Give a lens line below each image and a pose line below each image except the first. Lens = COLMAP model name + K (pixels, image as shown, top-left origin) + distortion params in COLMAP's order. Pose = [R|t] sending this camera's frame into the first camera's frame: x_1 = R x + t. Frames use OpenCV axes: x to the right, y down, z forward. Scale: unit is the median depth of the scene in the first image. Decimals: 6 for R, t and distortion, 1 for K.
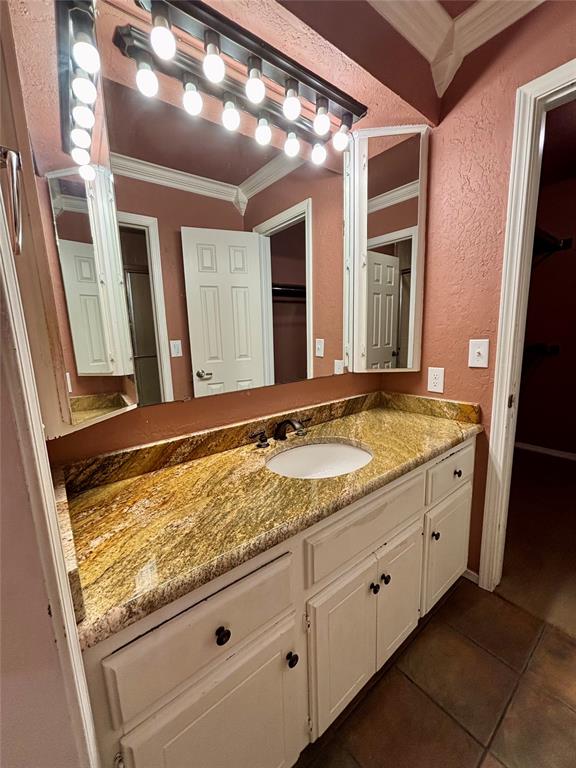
lens RADIAL K [[310.3, 0, 287.4], [0, 310.3, 384.6], [0, 0, 1]] dist [0.001969, -0.001112]
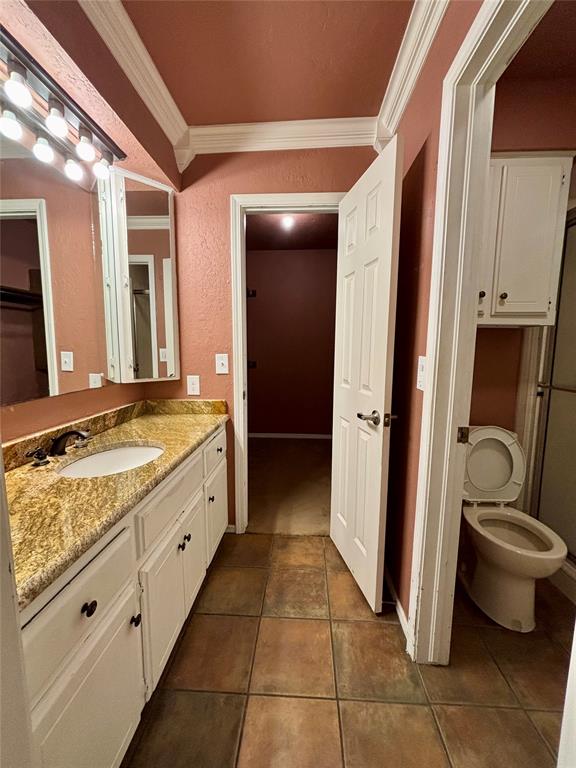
lens RADIAL K [[310.3, 0, 287.4], [0, 310.3, 384.6], [0, 0, 1]] dist [0.001969, -0.001112]
pose [[0.668271, -0.053160, 0.742016, -0.245533], [0.097058, 0.995148, -0.016116, 0.046870], [-0.737559, 0.082788, 0.670188, -0.158474]]
